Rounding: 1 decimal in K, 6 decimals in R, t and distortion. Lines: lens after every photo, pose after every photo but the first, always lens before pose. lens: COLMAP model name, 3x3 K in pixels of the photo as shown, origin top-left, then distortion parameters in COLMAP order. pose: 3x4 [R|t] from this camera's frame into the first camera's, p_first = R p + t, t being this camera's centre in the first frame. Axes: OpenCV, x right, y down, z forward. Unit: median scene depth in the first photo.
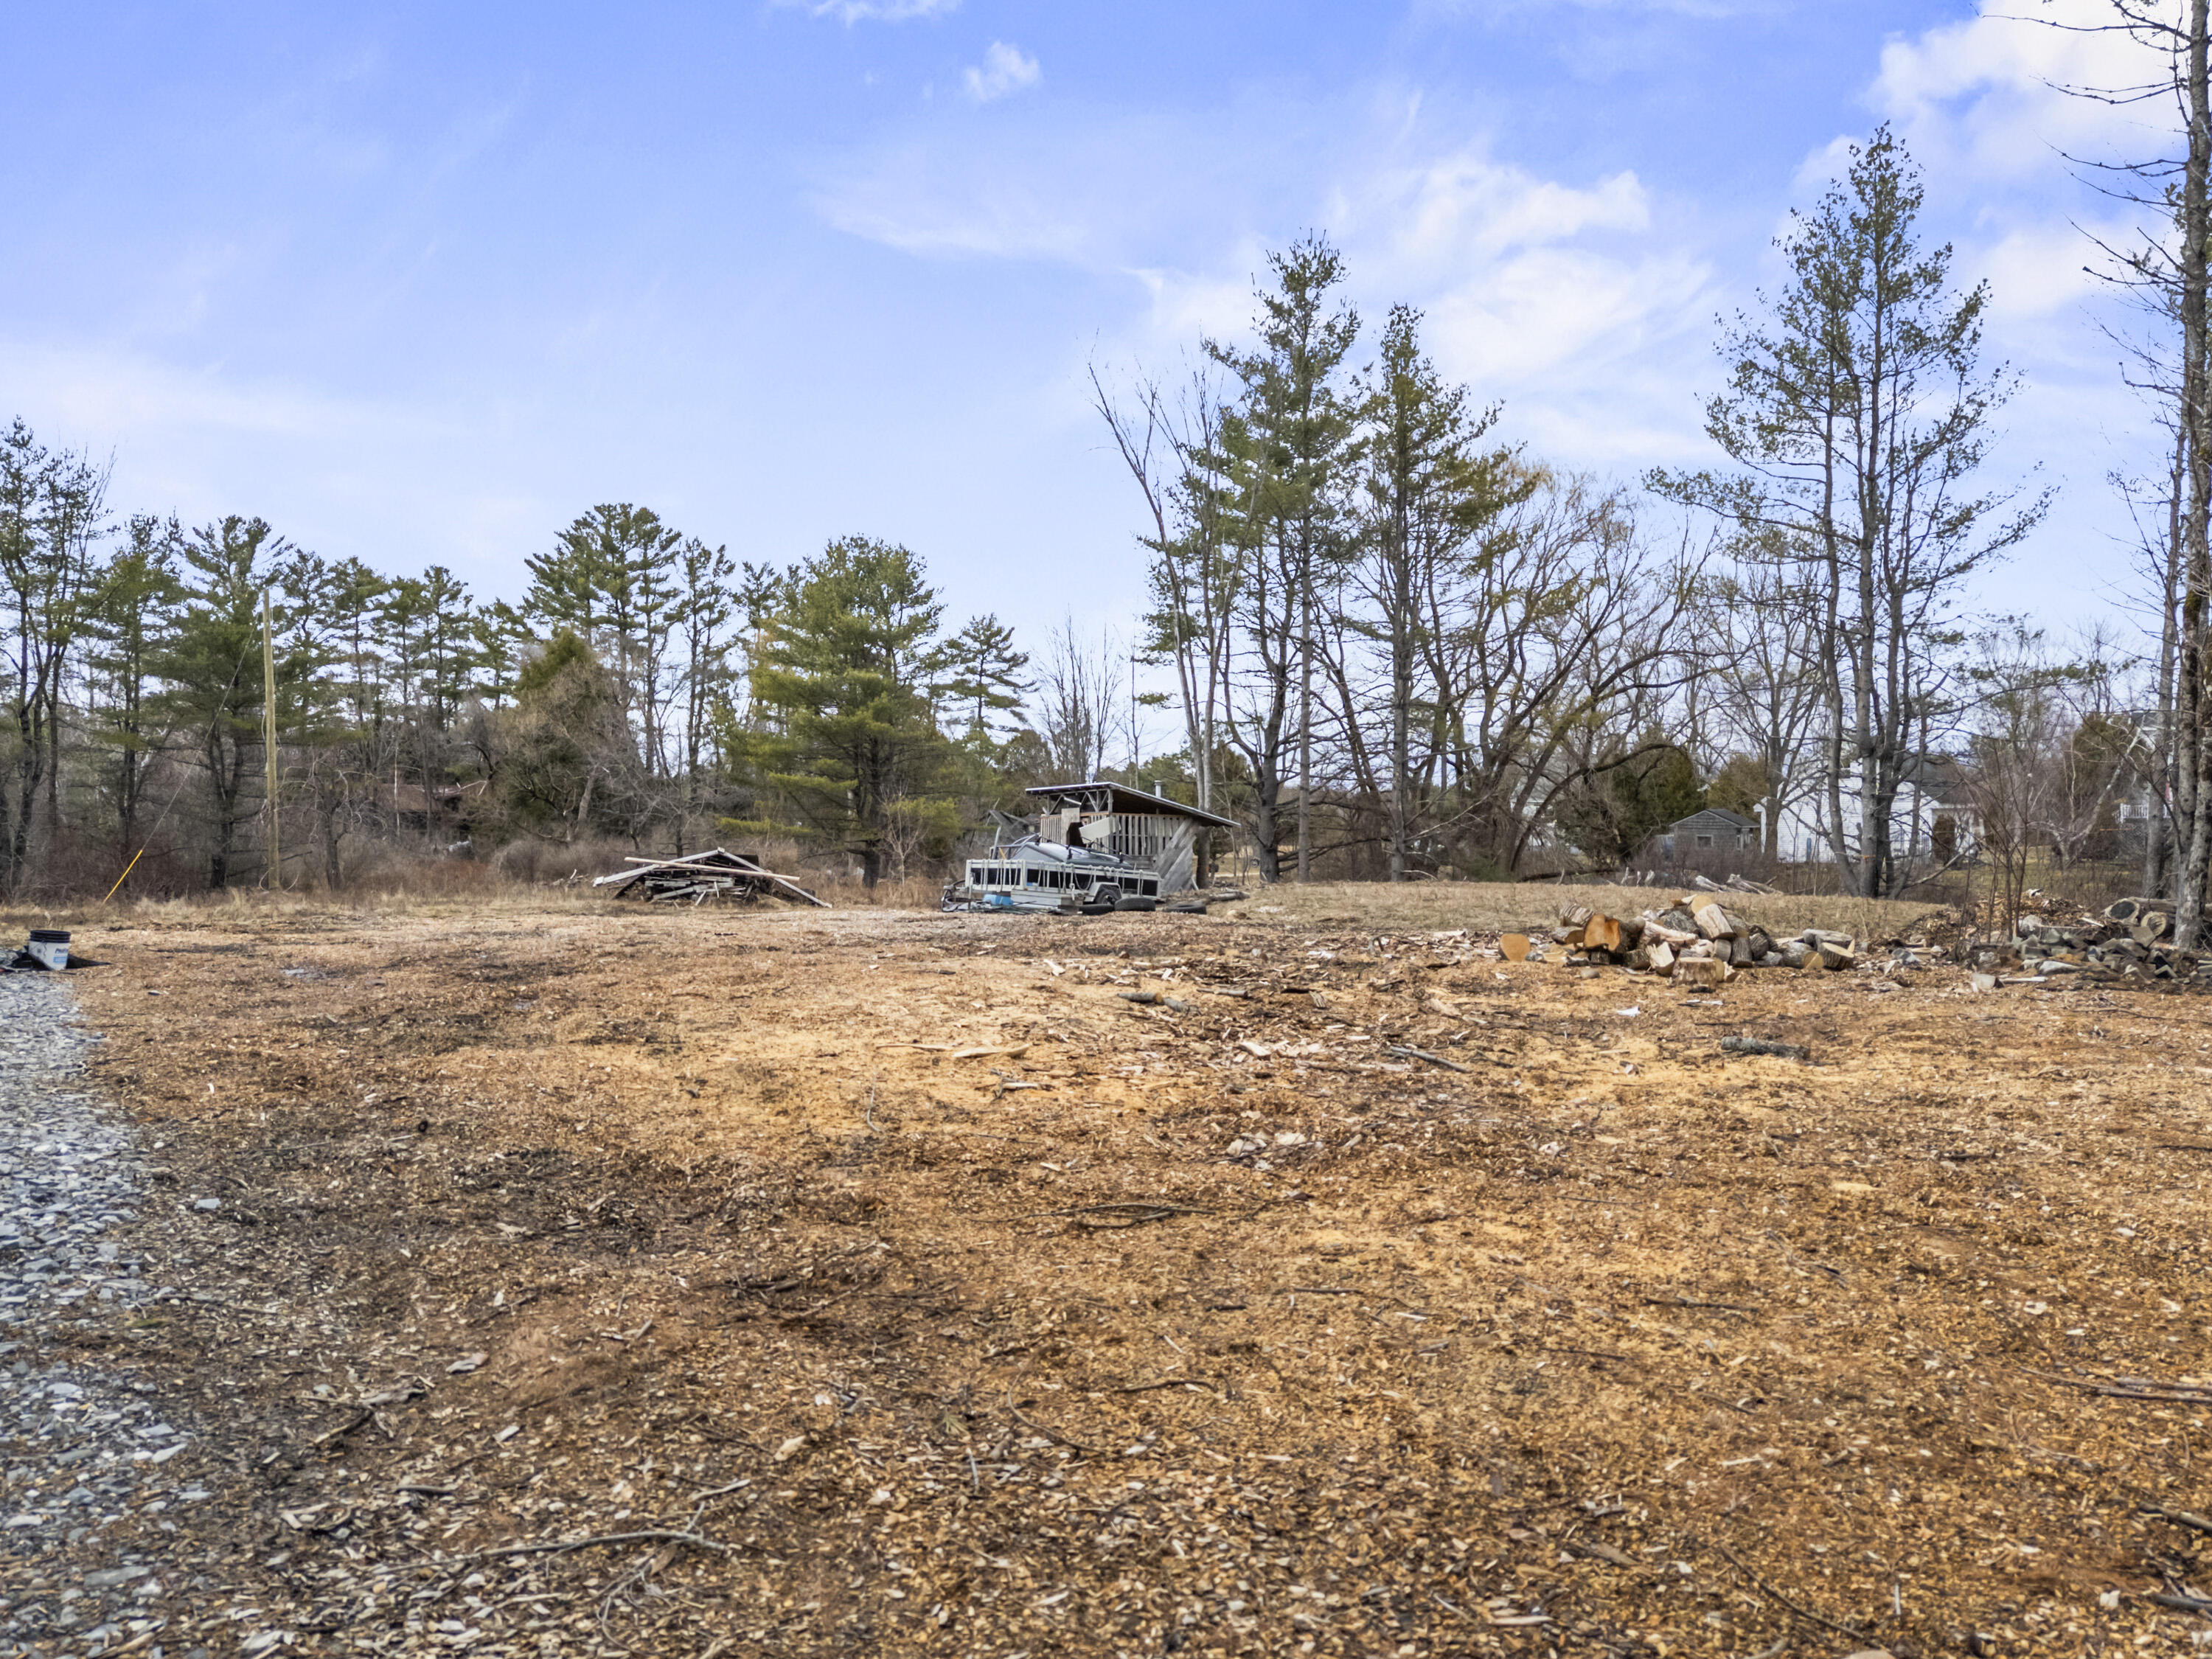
lens RADIAL K [[1610.1, 0, 1093.2], [0, 1610.1, 853.3], [0, 0, 1]] dist [0.049557, -0.038329]
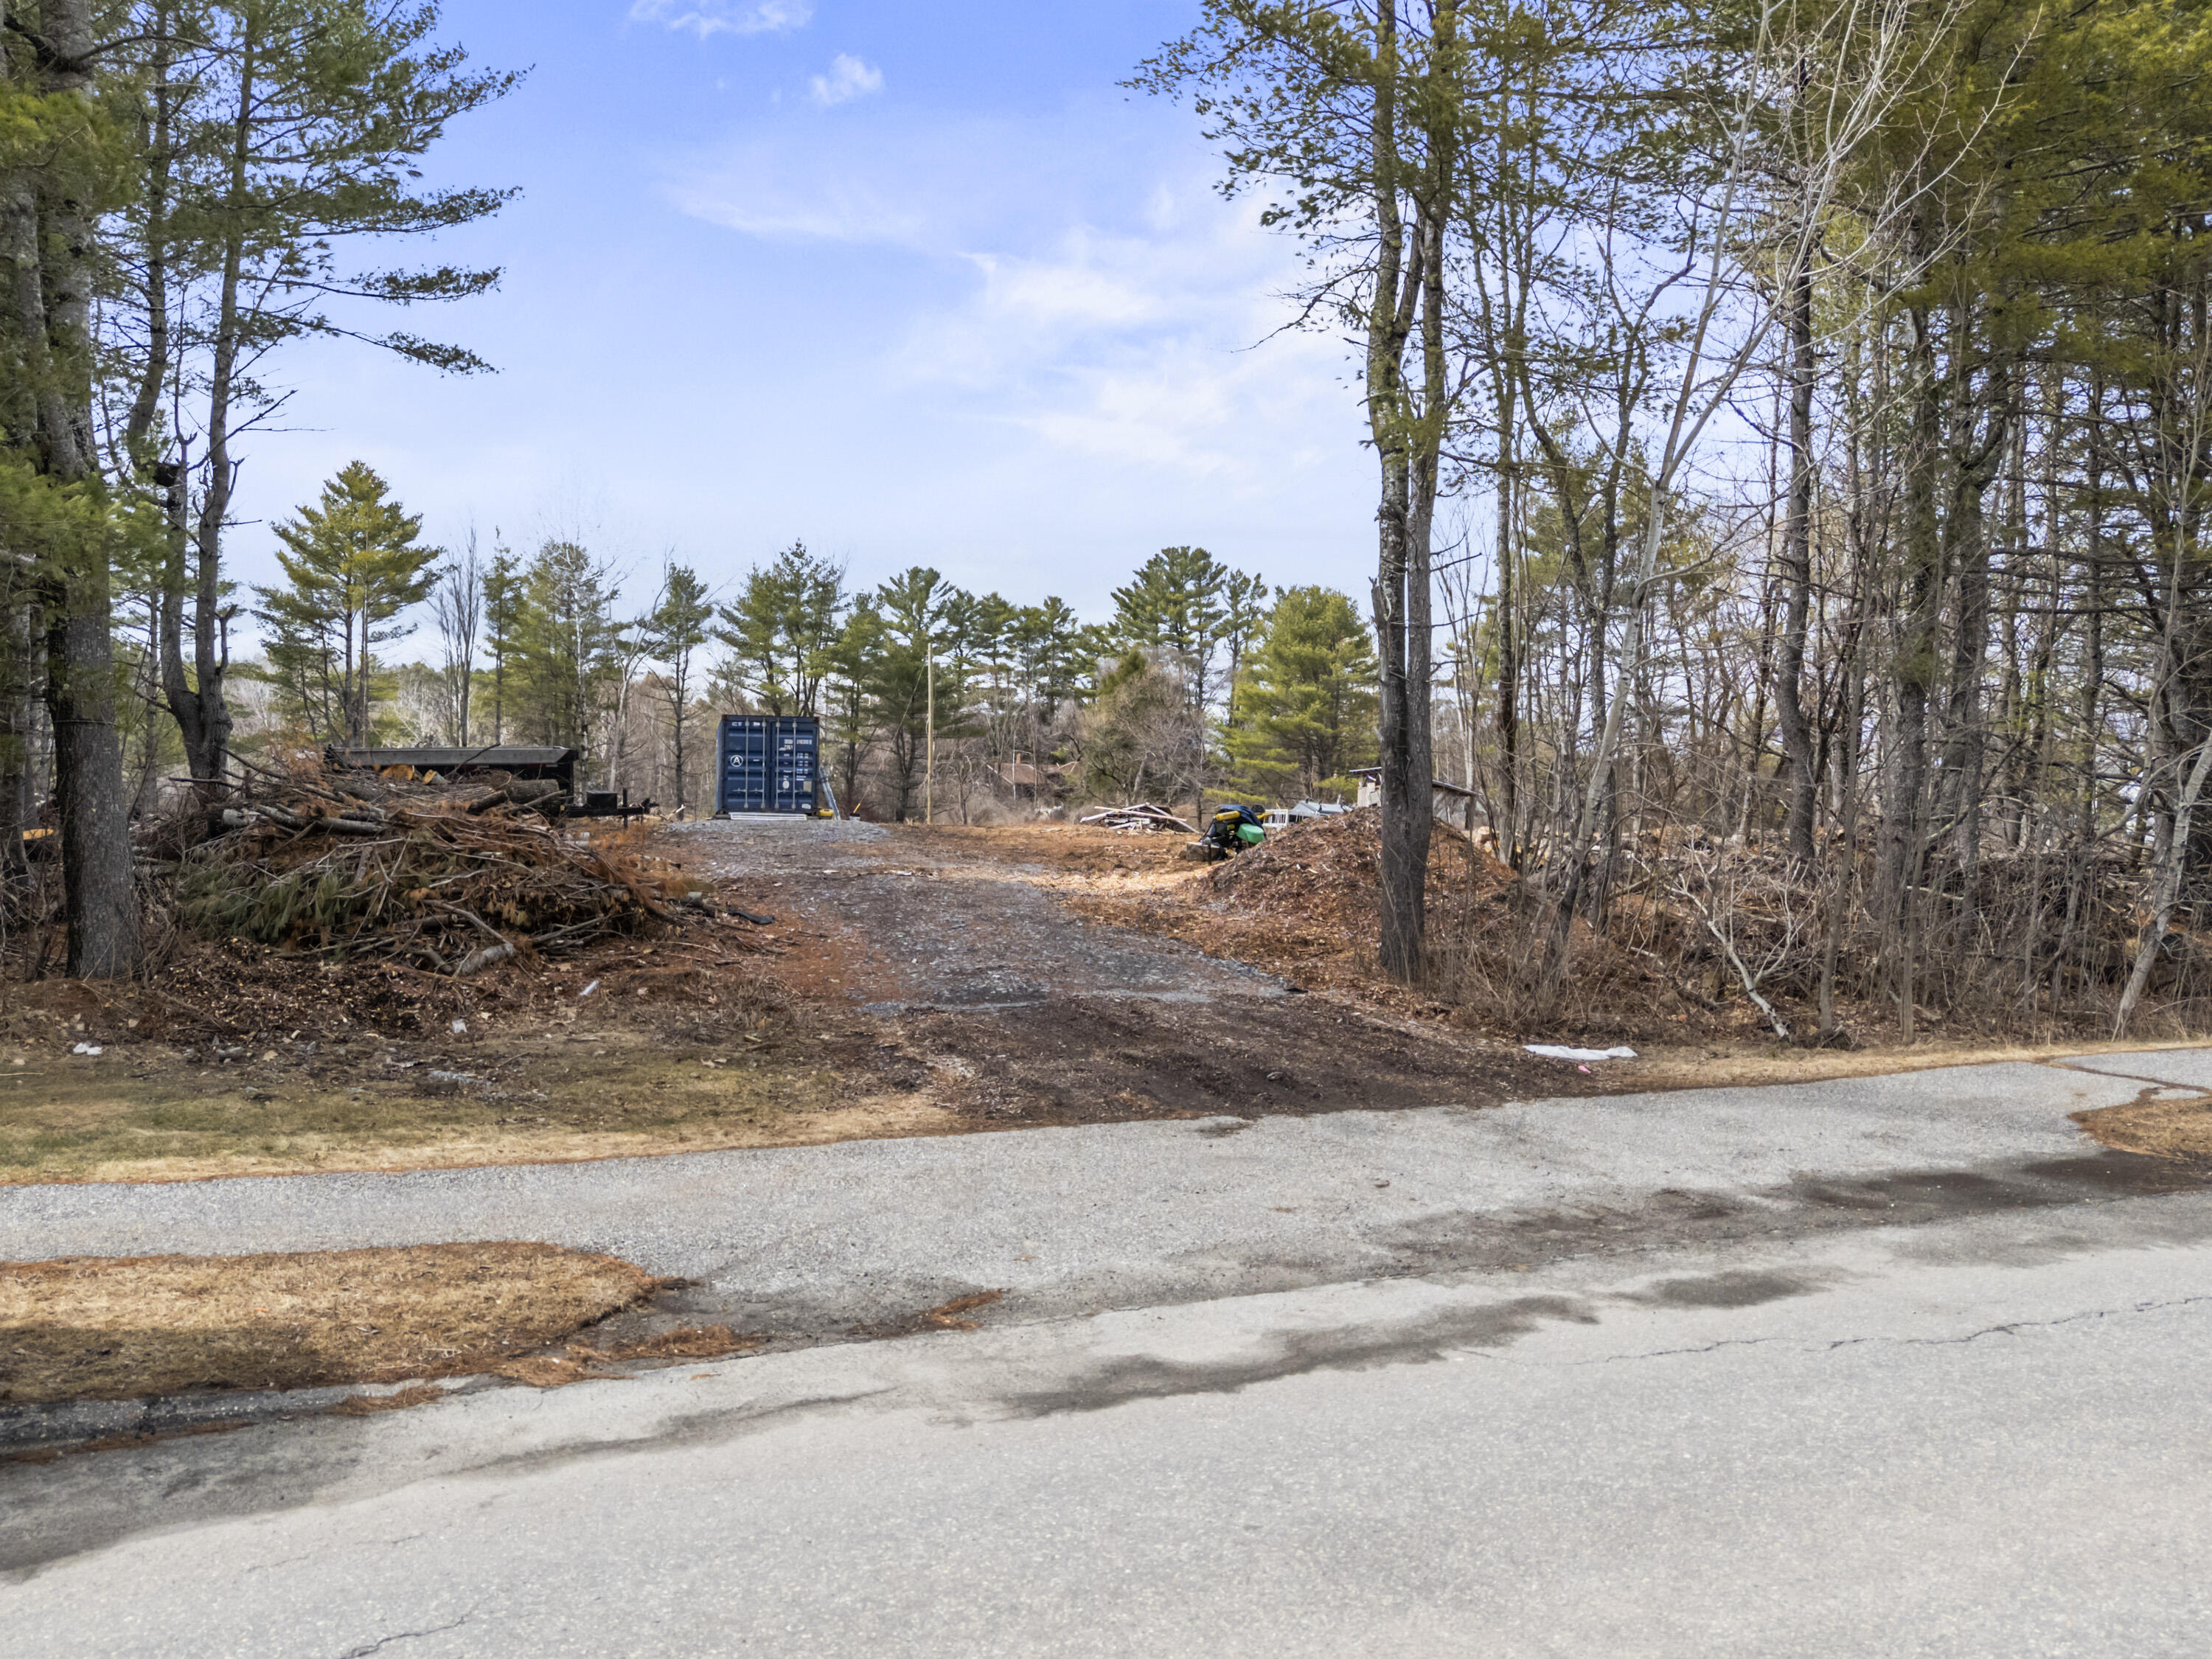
lens RADIAL K [[1610.1, 0, 1111.4], [0, 1610.1, 821.1], [0, 0, 1]] dist [0.049557, -0.038329]
pose [[0.934383, 0.019360, -0.355745, 0.114340], [-0.022196, 0.999746, -0.003892, 0.007986], [0.355579, 0.011533, 0.934575, -0.210009]]
